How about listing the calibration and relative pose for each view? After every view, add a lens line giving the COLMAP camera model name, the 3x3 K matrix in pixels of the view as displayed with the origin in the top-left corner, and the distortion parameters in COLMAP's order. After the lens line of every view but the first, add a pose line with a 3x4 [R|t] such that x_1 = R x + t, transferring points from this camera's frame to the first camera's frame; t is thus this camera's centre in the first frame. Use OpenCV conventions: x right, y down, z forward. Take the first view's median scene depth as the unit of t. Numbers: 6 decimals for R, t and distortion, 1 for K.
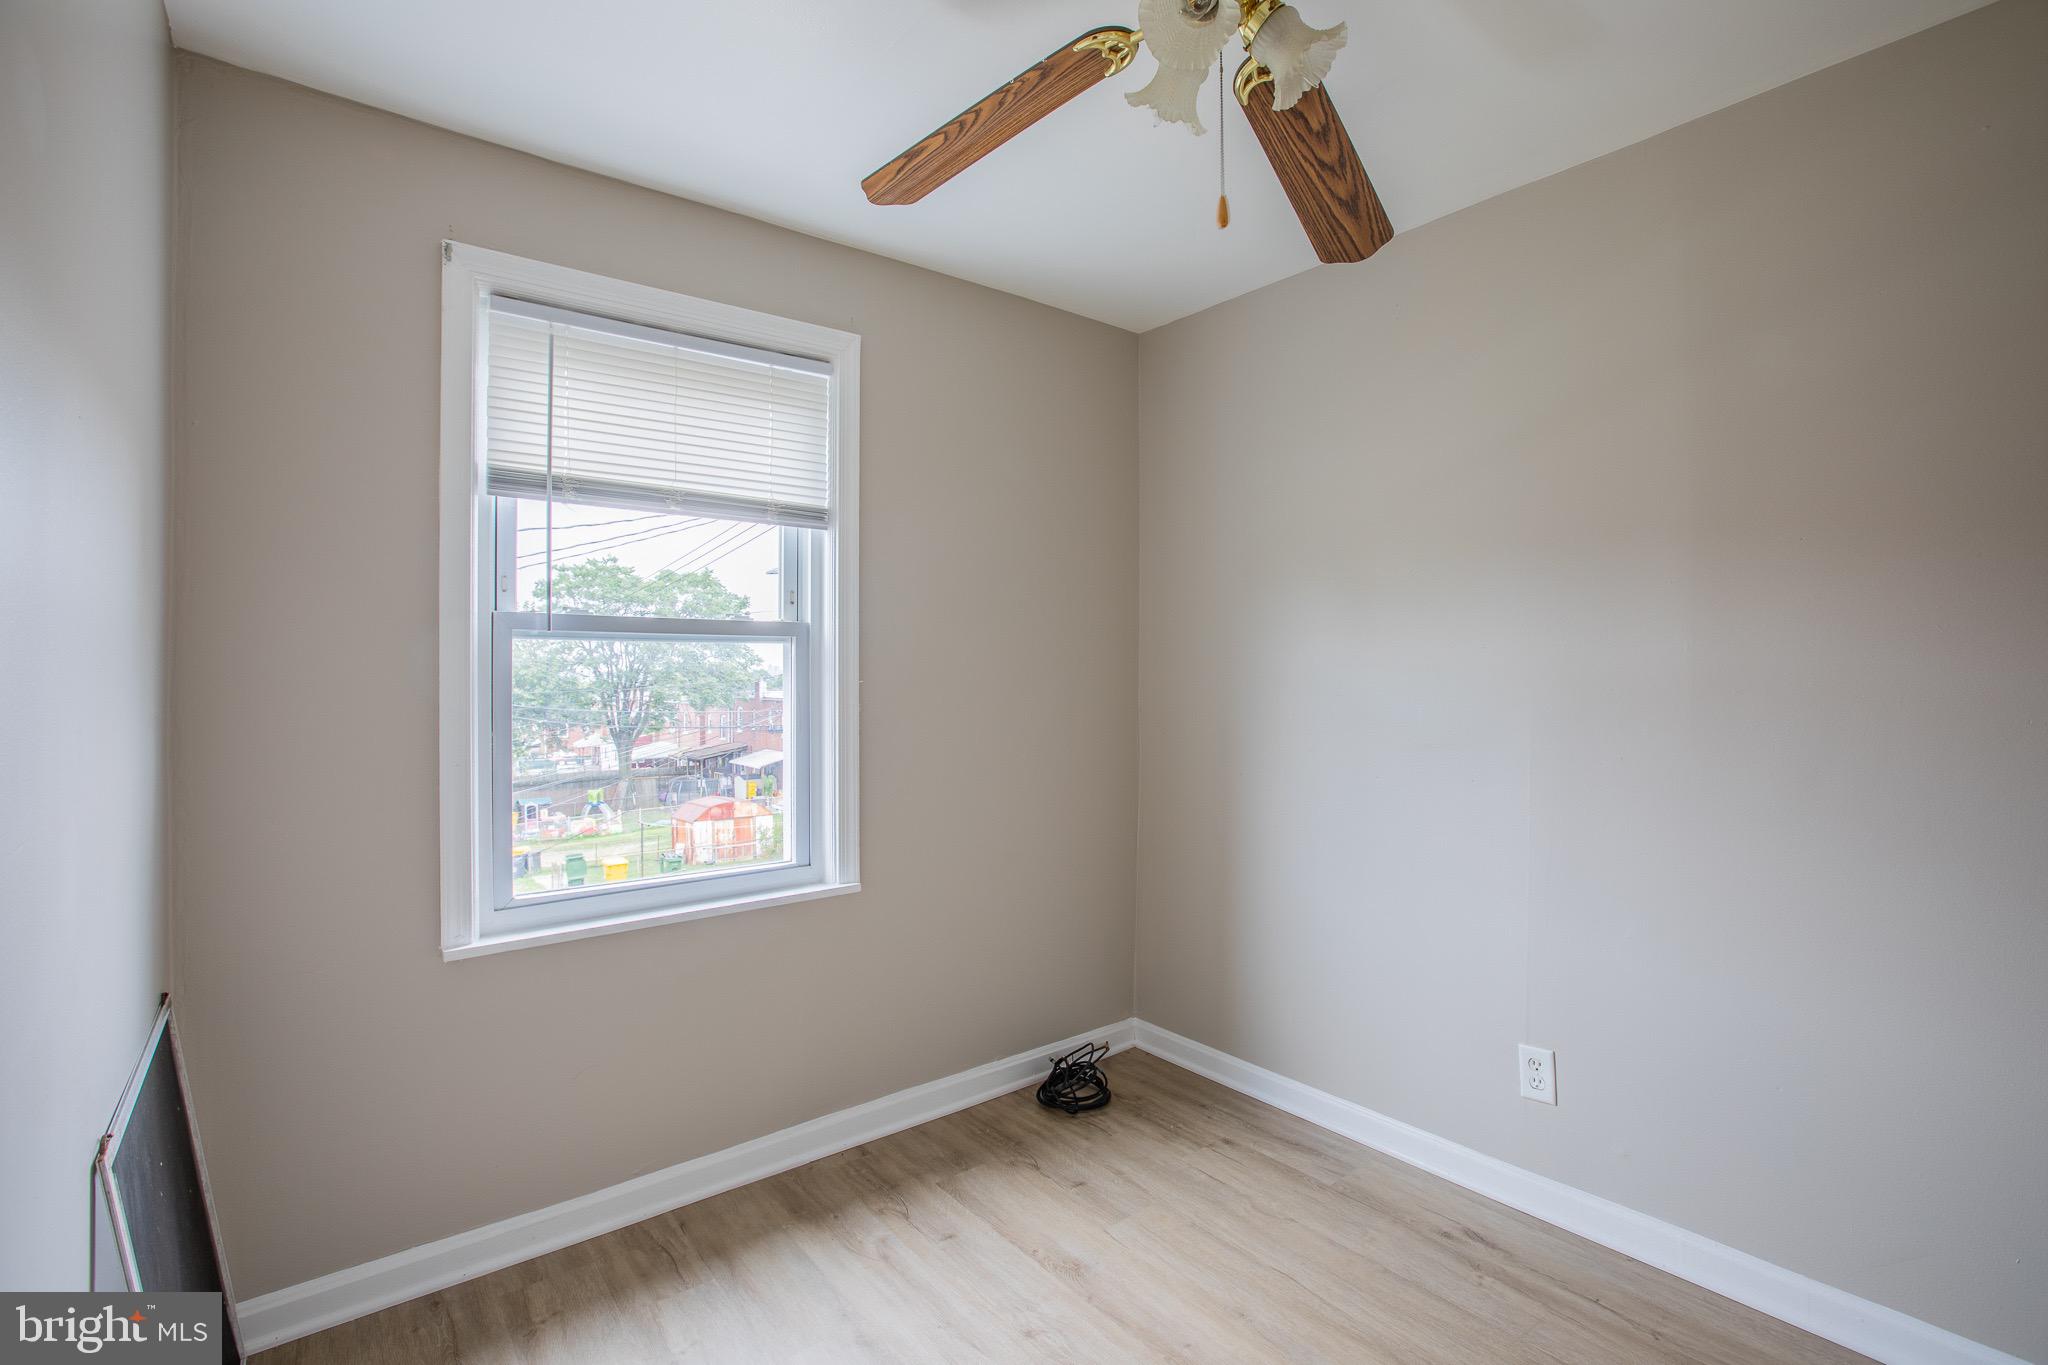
lens RADIAL K [[940.3, 0, 1018.7], [0, 940.3, 672.6], [0, 0, 1]] dist [-0.054710, 0.021803]
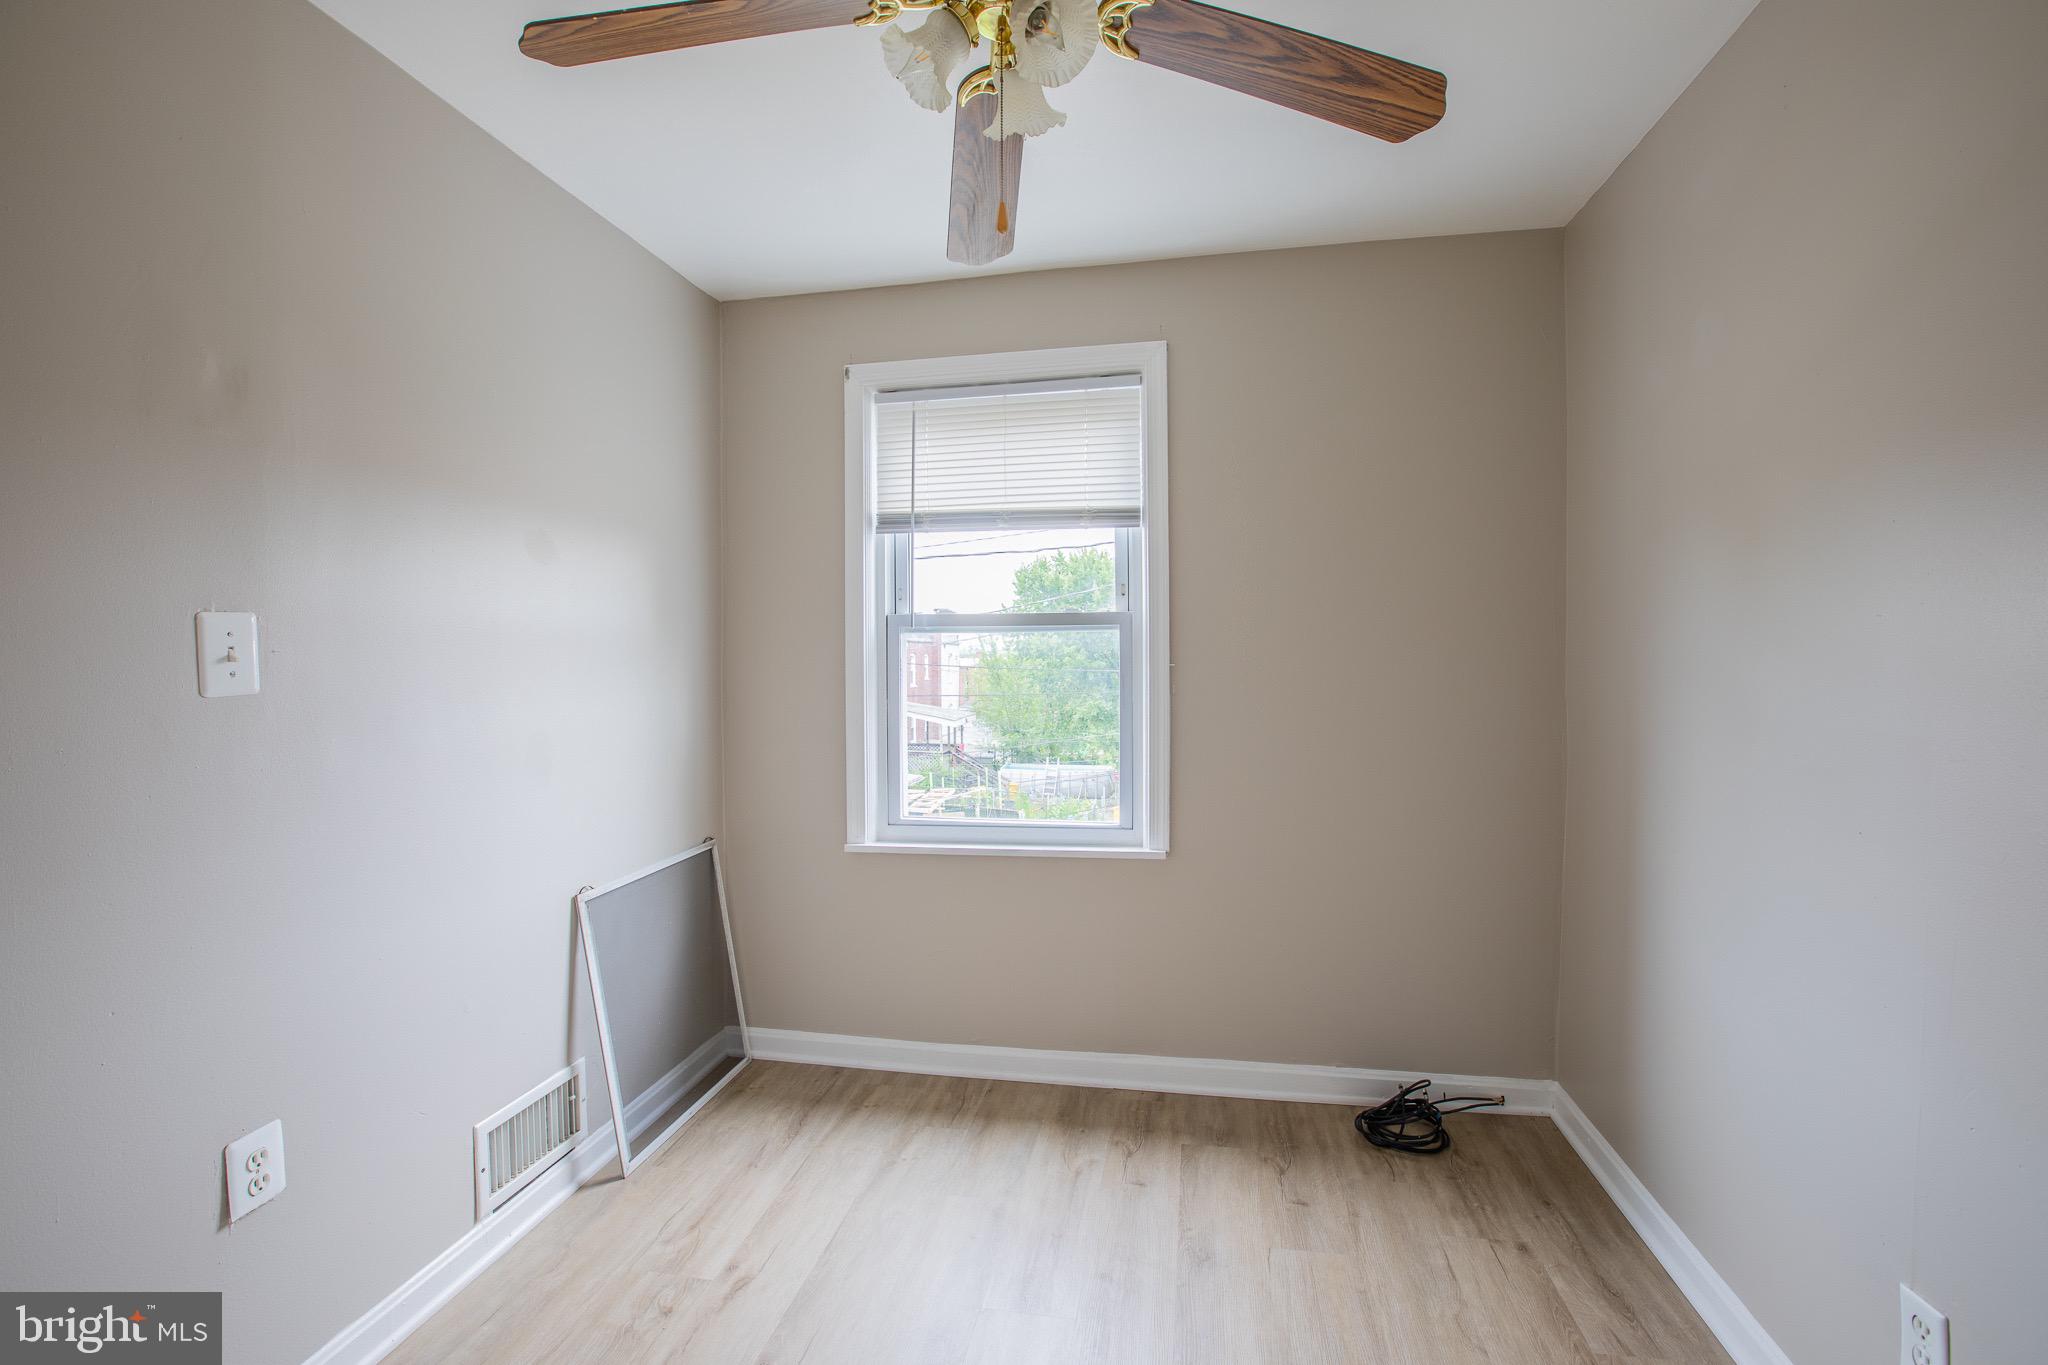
lens RADIAL K [[940.3, 0, 1018.7], [0, 940.3, 672.6], [0, 0, 1]] dist [-0.054710, 0.021803]
pose [[0.648856, 0.011896, -0.760818, 0.594813], [0.003921, 0.999812, 0.018977, -0.002726], [0.760901, -0.015297, 0.648687, 0.190477]]
